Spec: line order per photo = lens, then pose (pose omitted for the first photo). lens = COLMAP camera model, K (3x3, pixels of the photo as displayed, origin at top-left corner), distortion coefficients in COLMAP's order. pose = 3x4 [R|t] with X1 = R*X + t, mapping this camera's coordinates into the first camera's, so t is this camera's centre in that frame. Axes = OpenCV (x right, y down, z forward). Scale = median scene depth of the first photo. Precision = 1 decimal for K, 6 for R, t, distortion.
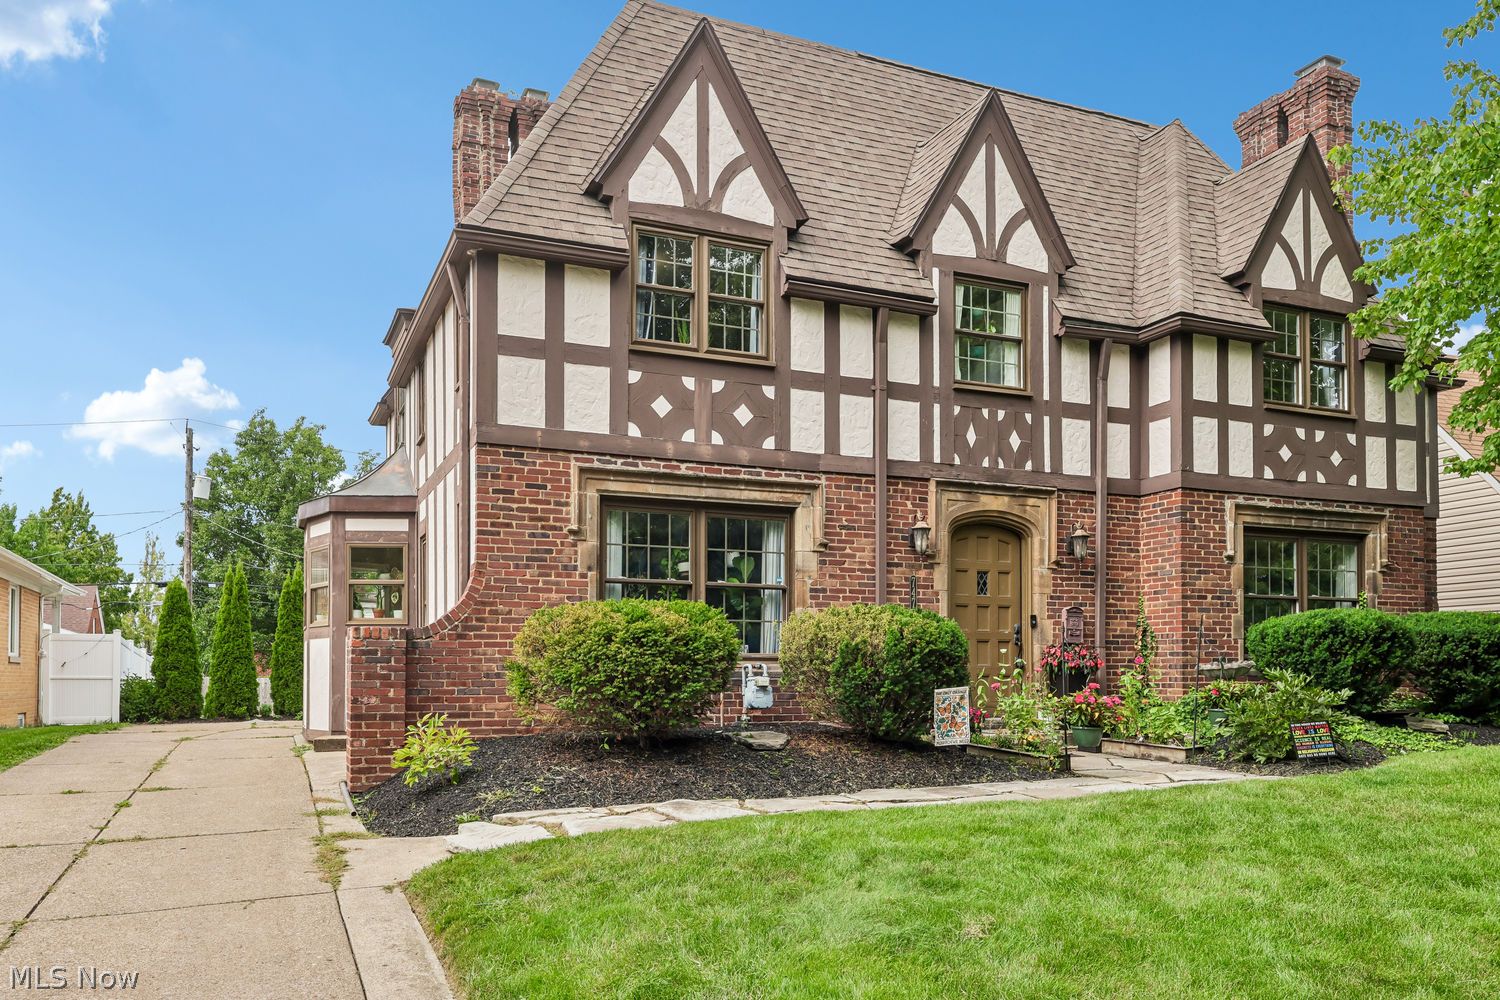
lens RADIAL K [[1115.8, 0, 749.8], [0, 1115.8, 505.1], [0, 0, 1]] dist [0.007130, -0.000119]
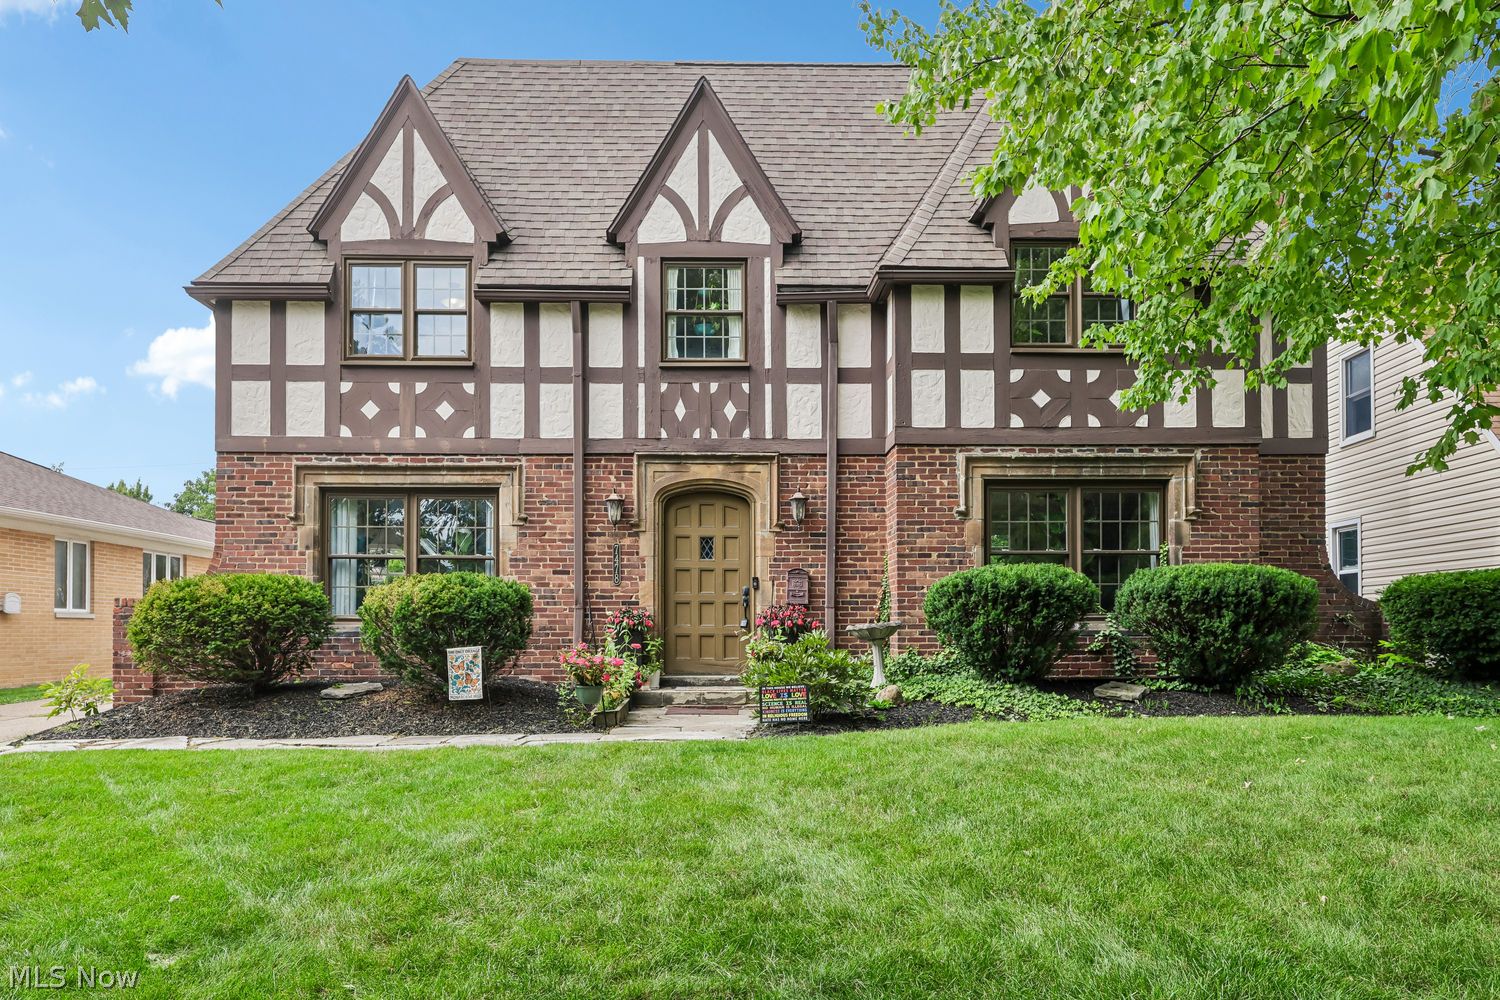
lens RADIAL K [[979.0, 0, 749.9], [0, 979.0, 495.3], [0, 0, 1]] dist [0.004658, 0.002296]
pose [[0.923593, -0.050891, -0.379982, 0.603319], [0.055837, 0.998438, 0.001998, 0.020567], [0.379287, -0.023062, 0.924992, 0.160571]]
